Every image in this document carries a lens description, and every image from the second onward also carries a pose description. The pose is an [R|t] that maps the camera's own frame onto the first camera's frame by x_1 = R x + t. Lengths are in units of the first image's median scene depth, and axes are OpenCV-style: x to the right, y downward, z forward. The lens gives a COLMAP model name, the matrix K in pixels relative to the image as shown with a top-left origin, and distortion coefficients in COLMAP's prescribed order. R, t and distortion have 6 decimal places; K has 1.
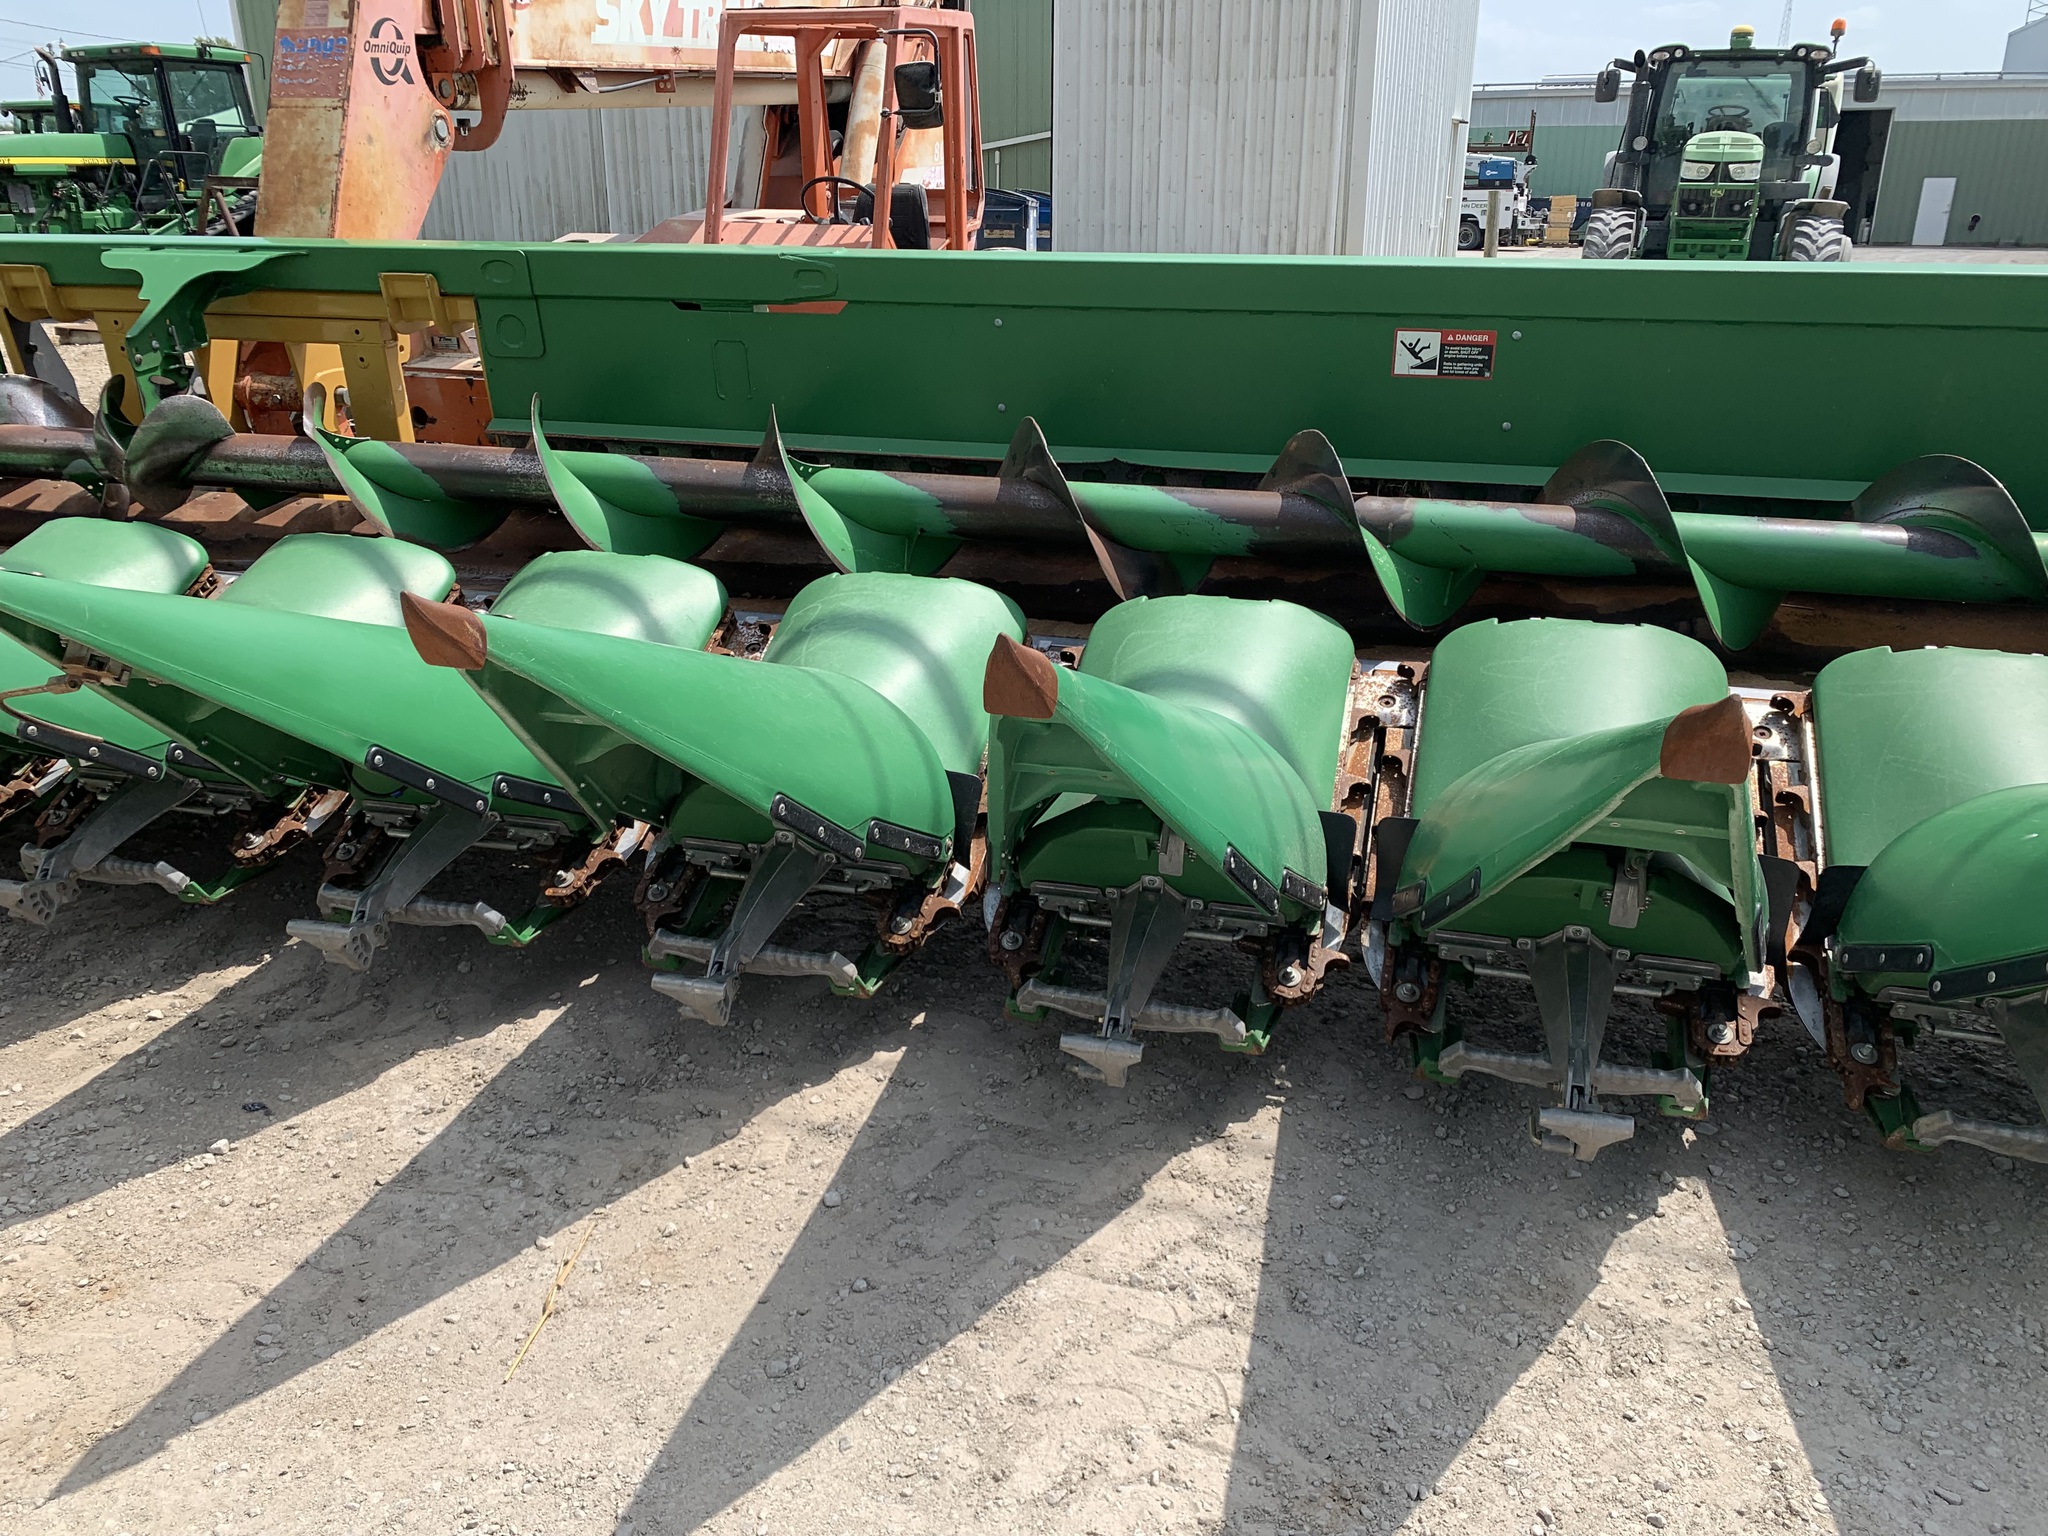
lens RADIAL K [[1655.9, 0, 1018.1], [0, 1655.9, 760.7], [0, 0, 1]] dist [0.036598, -0.037305]
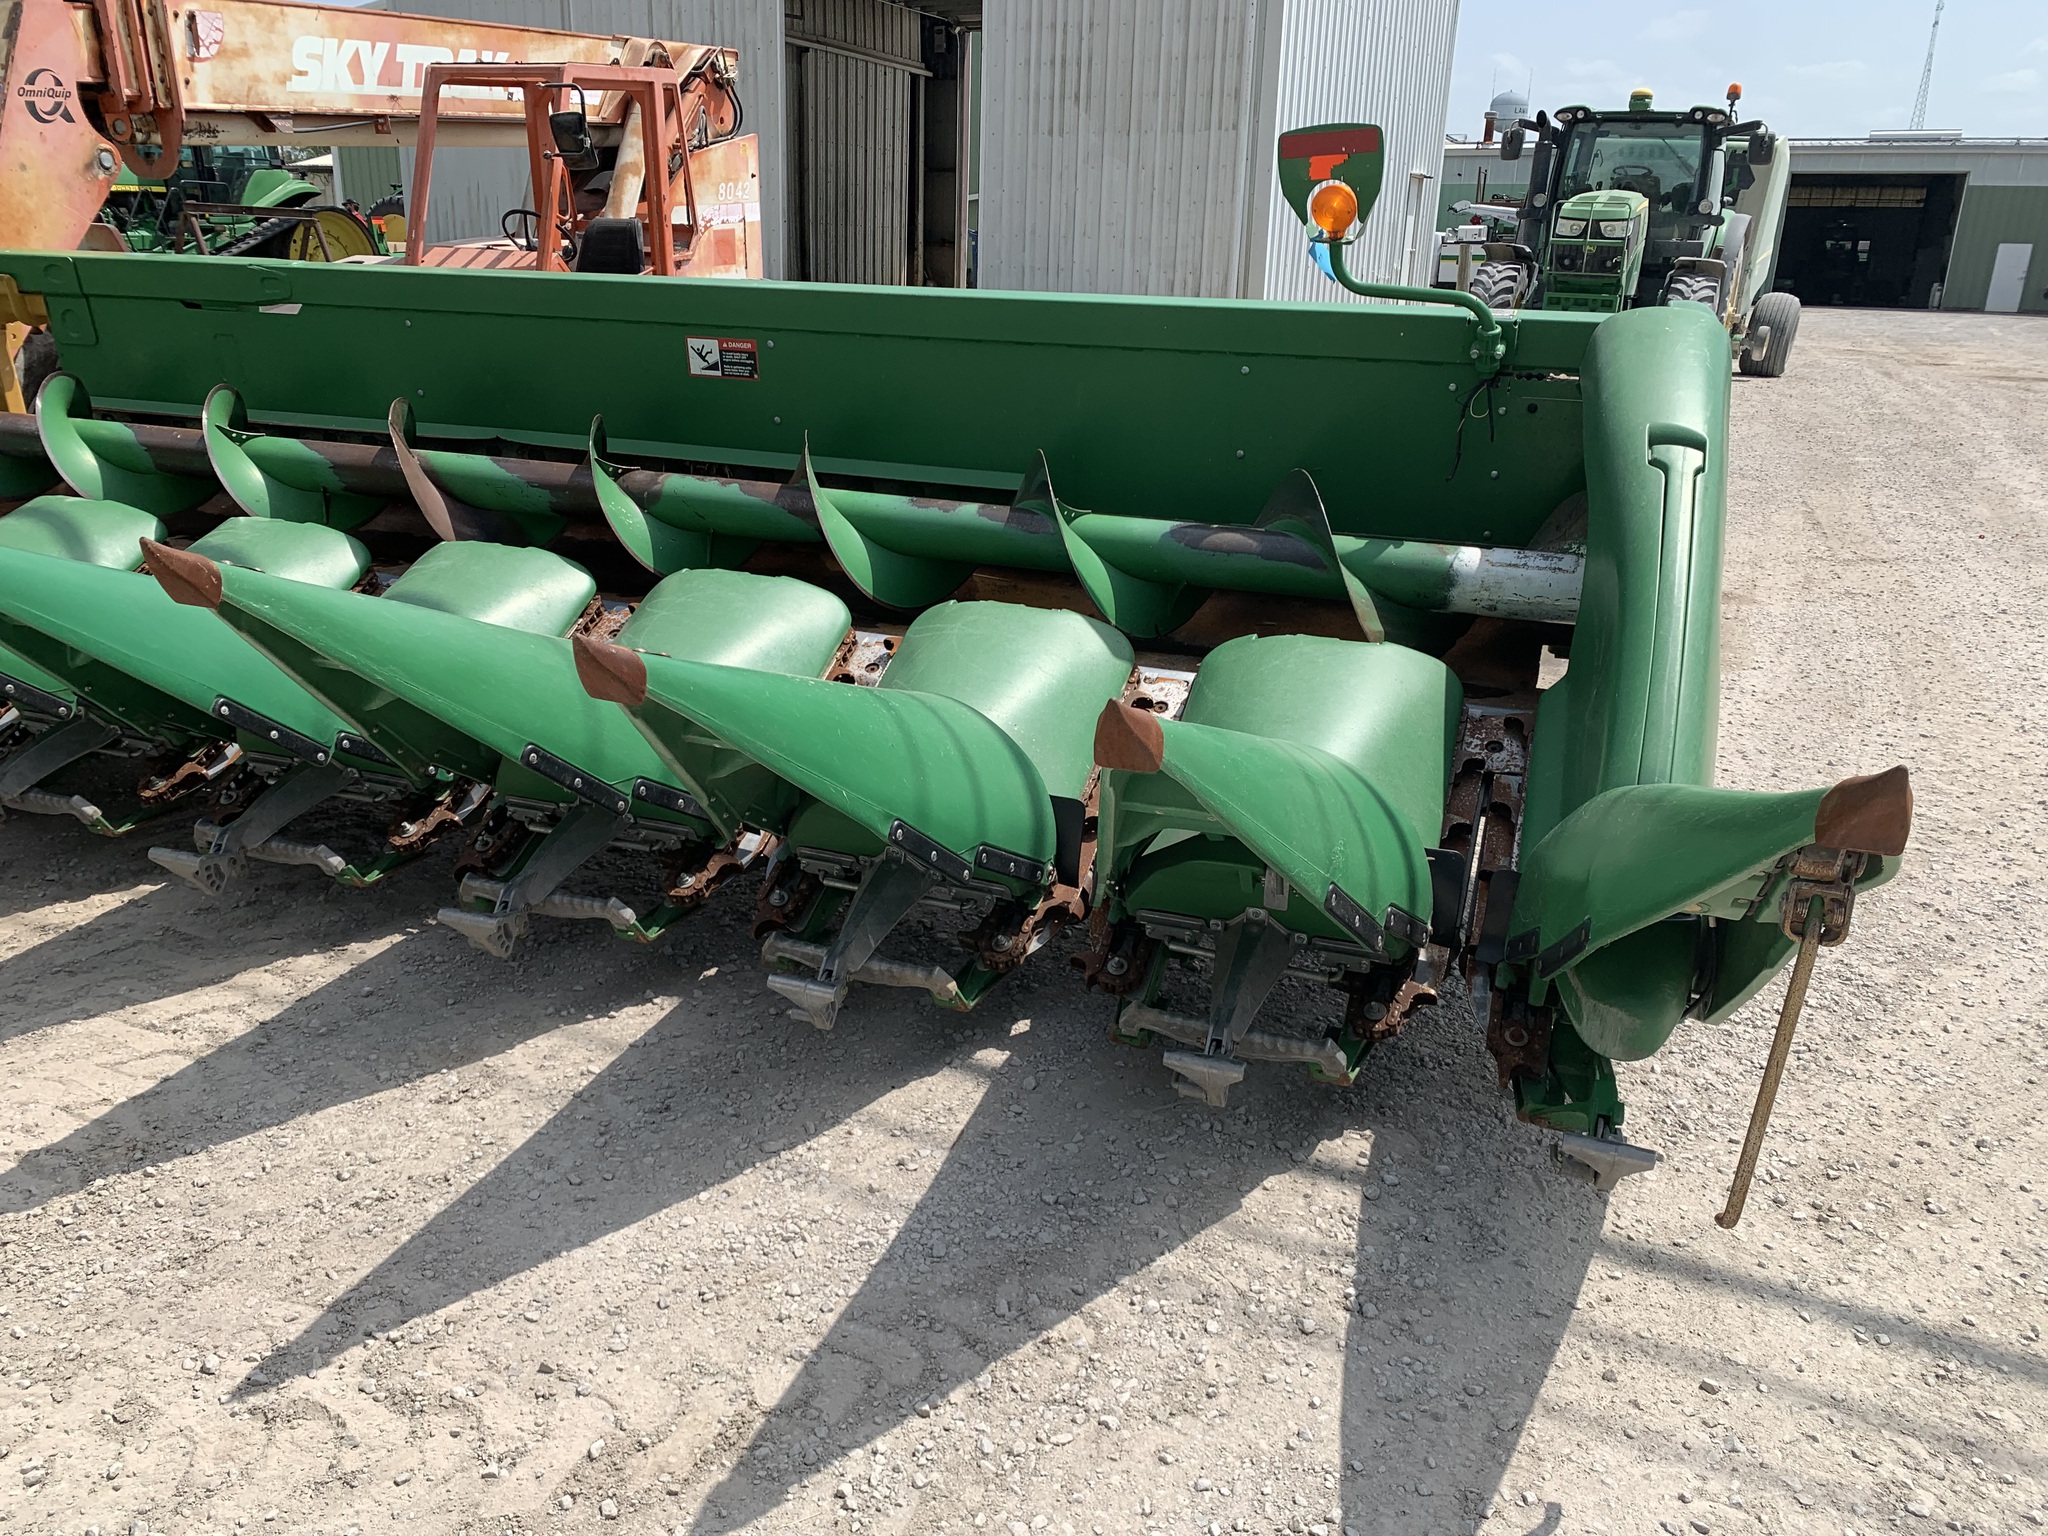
lens RADIAL K [[1655.9, 0, 1158.0], [0, 1655.9, 822.6], [0, 0, 1]] dist [0.036598, -0.037305]
pose [[0.995382, 0.049456, -0.082269, 0.206268], [-0.048948, 0.998768, 0.008189, 0.020814], [0.082573, -0.004125, 0.996577, -0.056763]]
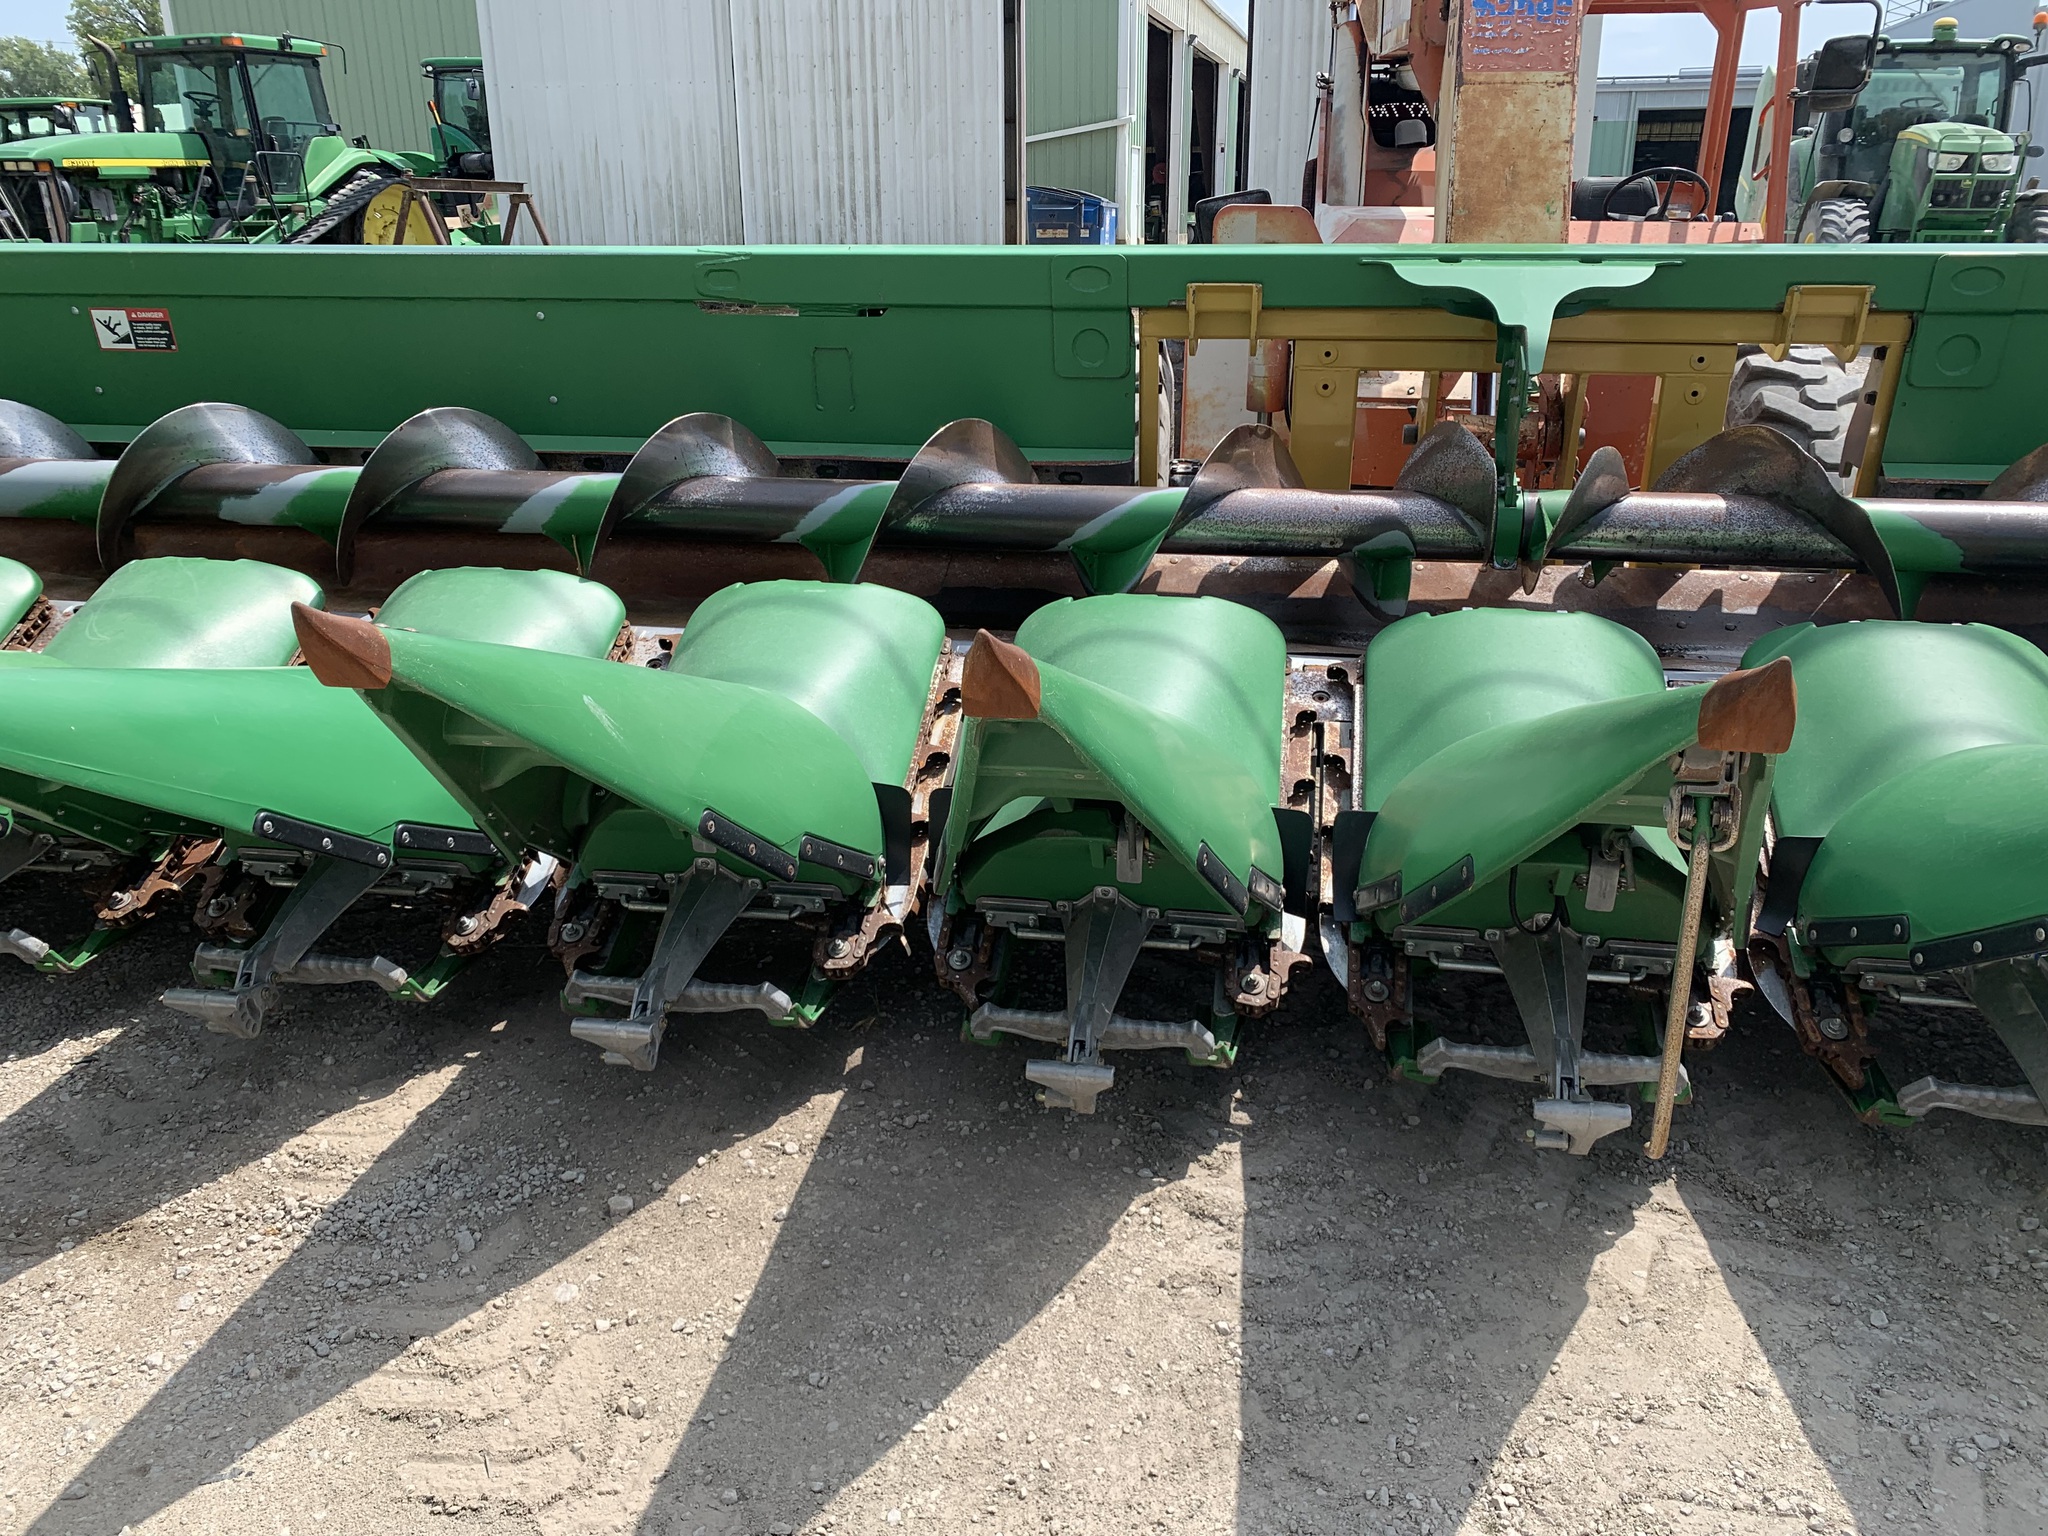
lens RADIAL K [[1655.9, 0, 860.2], [0, 1655.9, 680.1], [0, 0, 1]] dist [0.036598, -0.037305]
pose [[0.992515, -0.040501, 0.115214, -0.292928], [0.045502, 0.998118, -0.041110, -0.029787], [-0.113333, 0.046045, 0.992490, 0.087253]]
